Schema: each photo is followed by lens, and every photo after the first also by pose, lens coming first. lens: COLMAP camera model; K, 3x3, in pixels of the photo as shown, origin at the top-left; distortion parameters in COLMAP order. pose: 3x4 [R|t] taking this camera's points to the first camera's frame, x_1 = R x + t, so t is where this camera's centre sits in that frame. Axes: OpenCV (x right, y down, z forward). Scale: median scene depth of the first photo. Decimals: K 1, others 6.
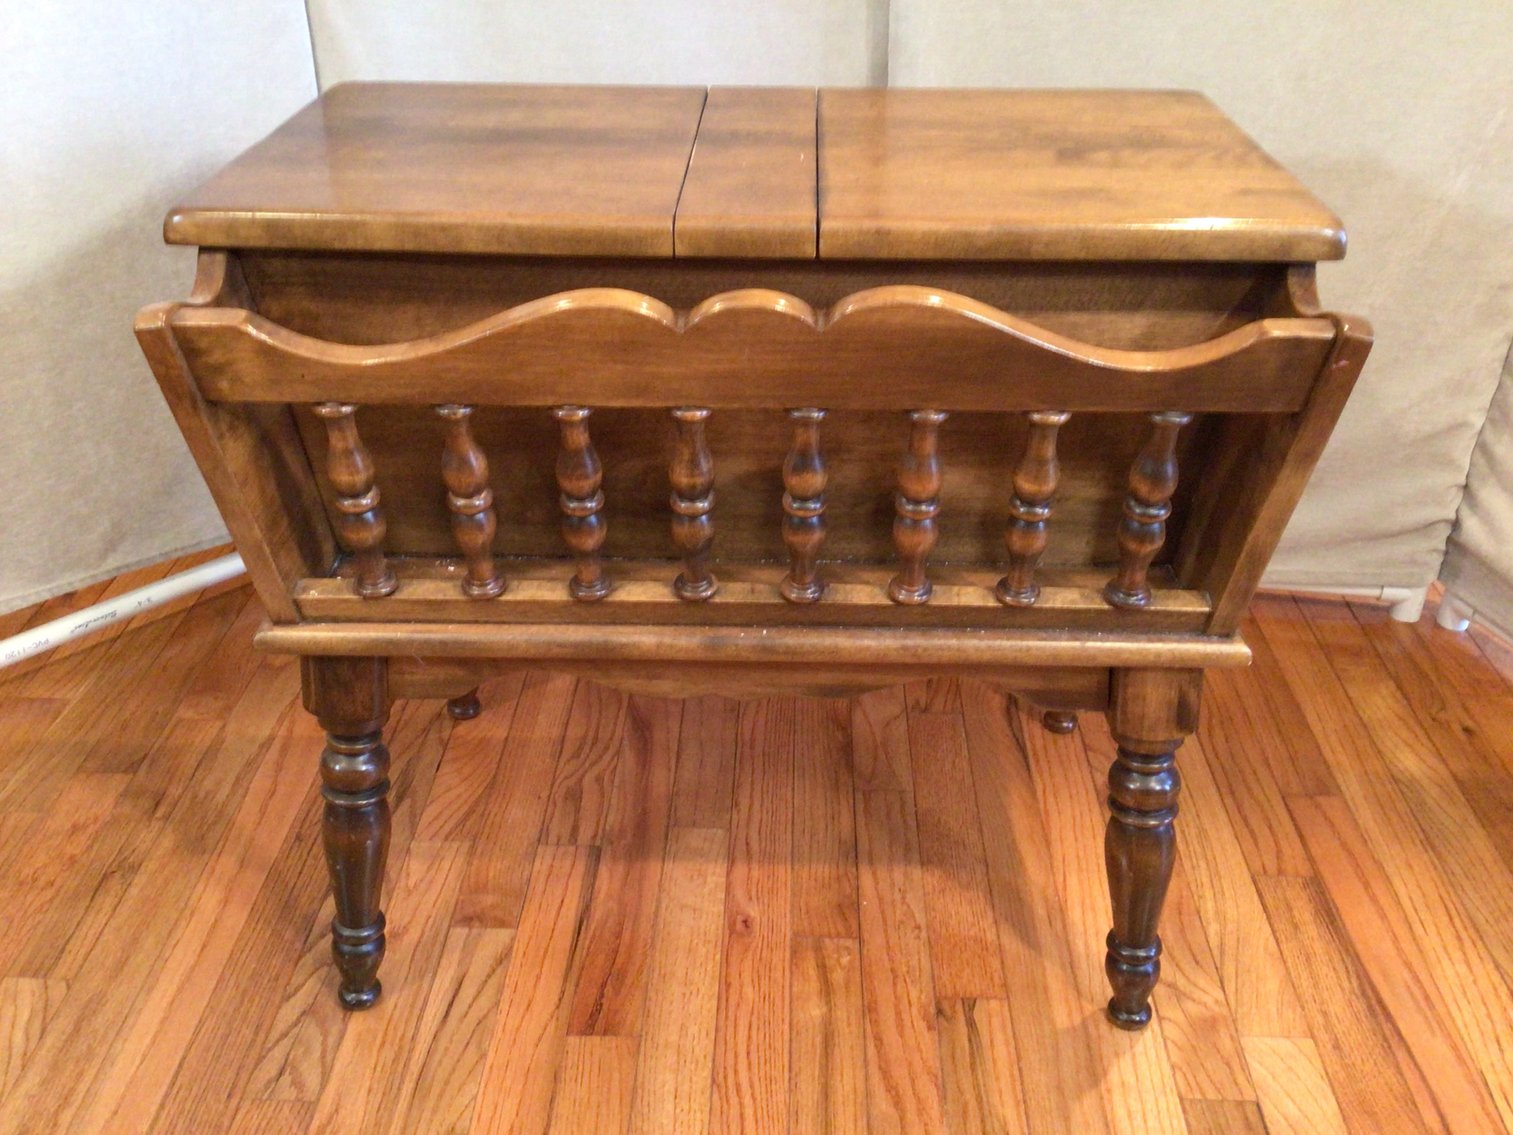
lens RADIAL K [[1366.4, 0, 747.5], [0, 1366.4, 561.1], [0, 0, 1]] dist [0.077825, -0.133611]
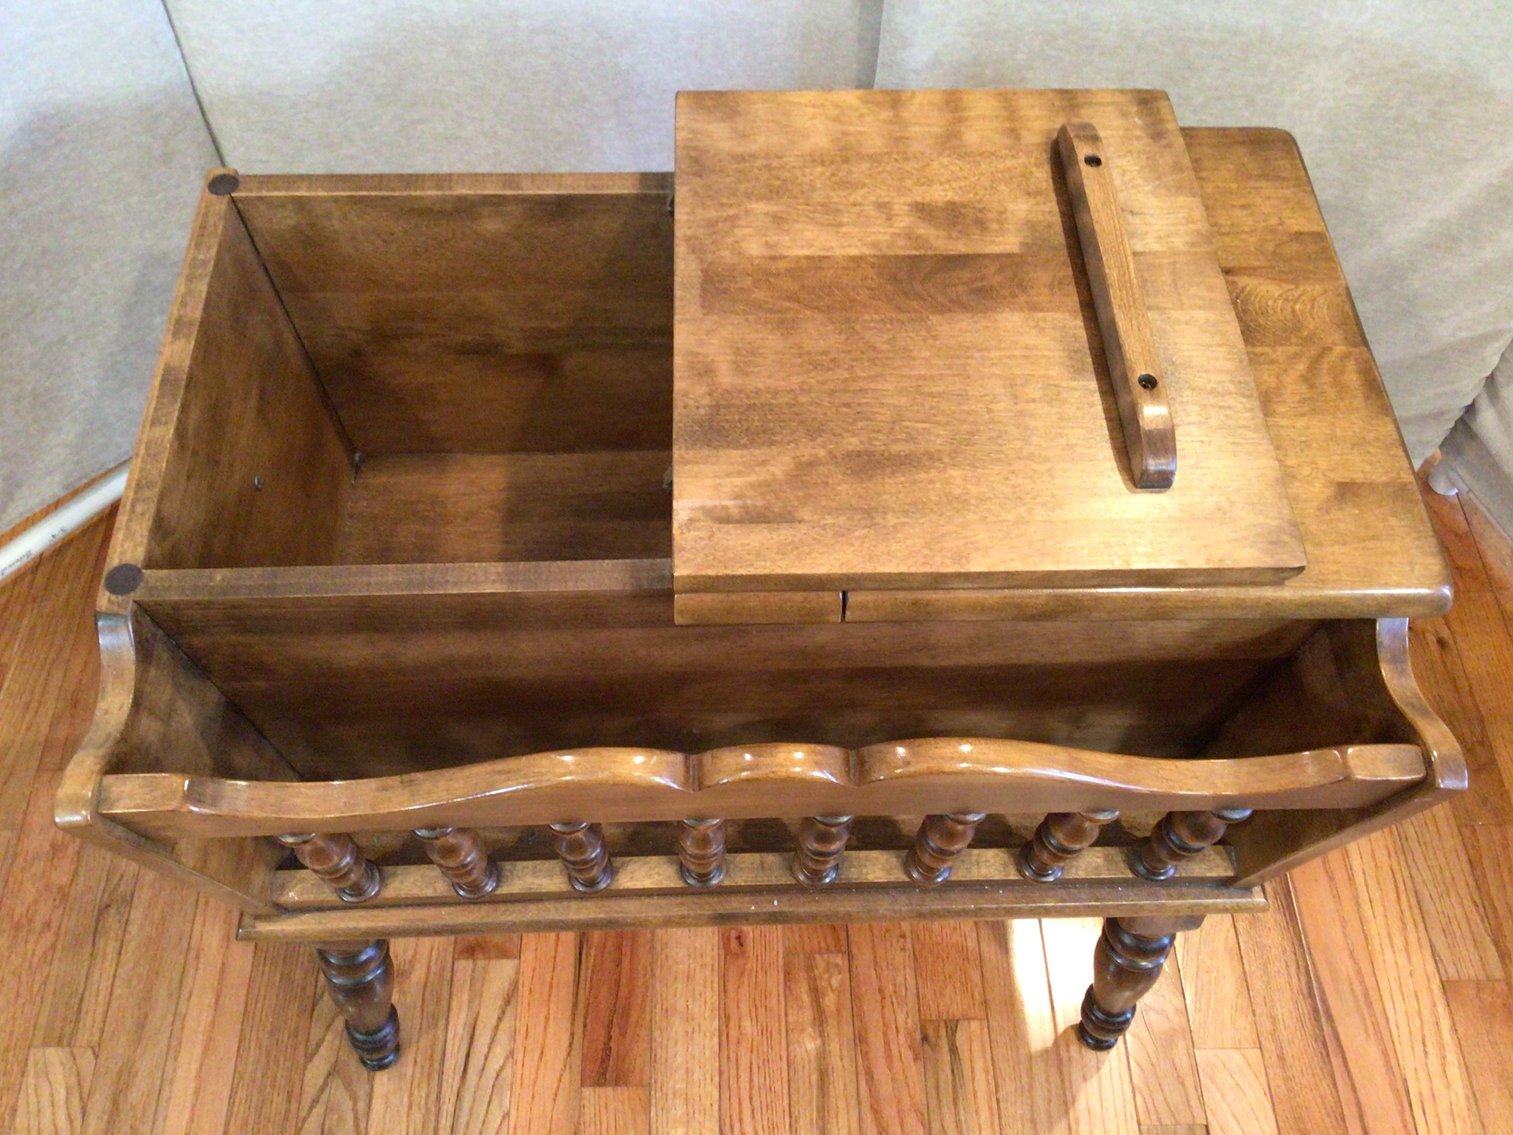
lens RADIAL K [[1366.4, 0, 747.5], [0, 1366.4, 561.1], [0, 0, 1]] dist [0.077825, -0.133611]
pose [[0.998000, -0.040912, 0.048200, -0.034805], [0.016102, 0.901733, 0.431993, -0.462365], [-0.061137, -0.430353, 0.900588, 0.188146]]
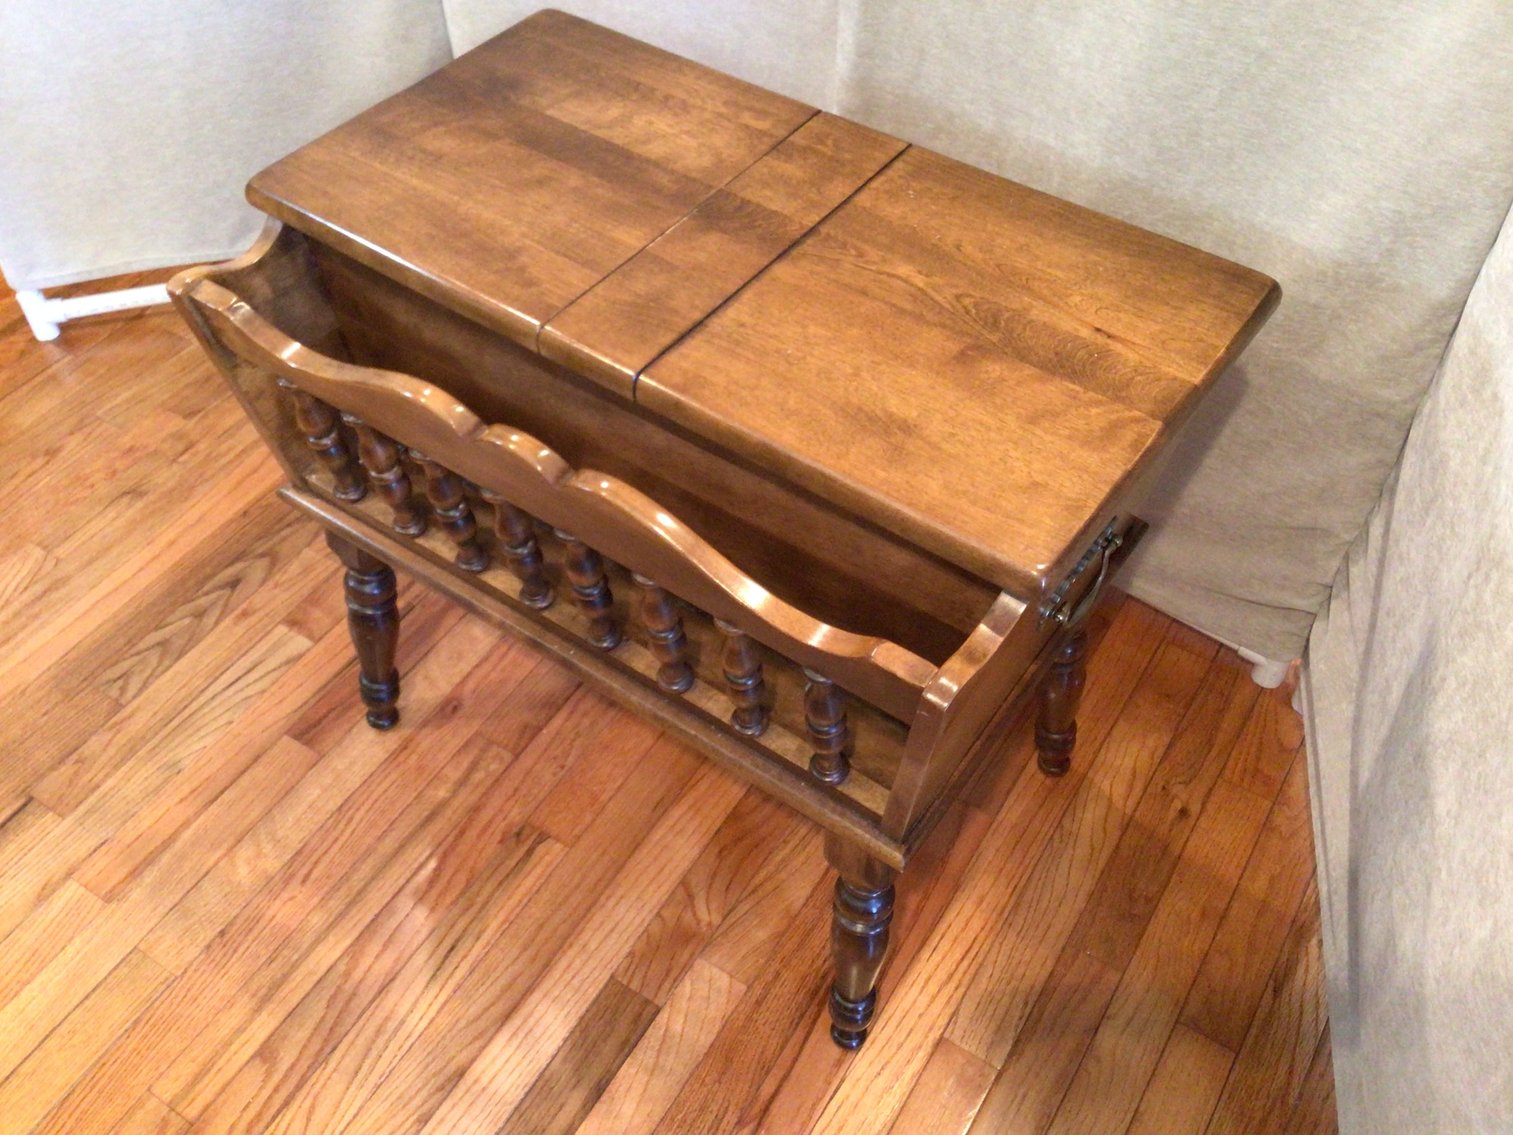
lens RADIAL K [[1369.9, 0, 747.7], [0, 1369.9, 562.9], [0, 0, 1]] dist [0.090292, -0.182029]
pose [[0.865767, 0.369463, -0.337557, 0.642988], [-0.251068, 0.904146, 0.345667, -0.387778], [0.432912, -0.214517, 0.875540, 0.017634]]
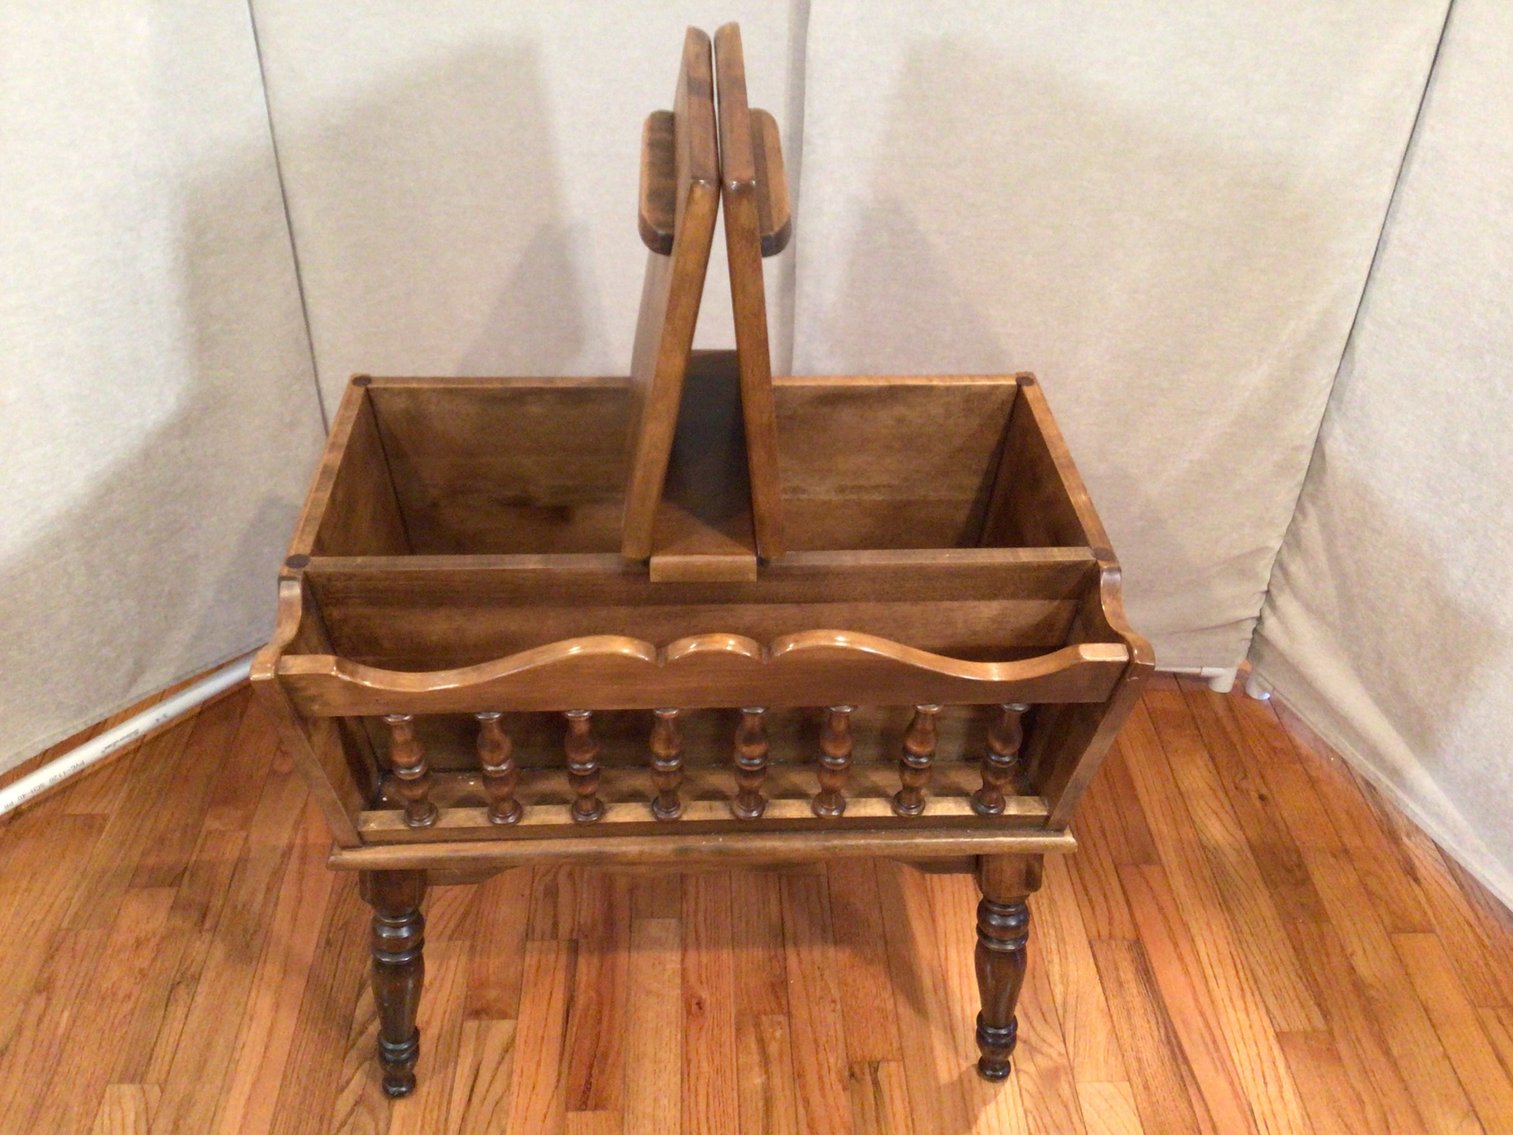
lens RADIAL K [[1369.9, 0, 747.7], [0, 1369.9, 562.9], [0, 0, 1]] dist [0.090292, -0.182029]
pose [[0.996697, -0.026509, 0.076766, -0.044928], [0.019078, 0.995201, 0.095971, -0.272688], [-0.078941, -0.094190, 0.992420, -0.238185]]
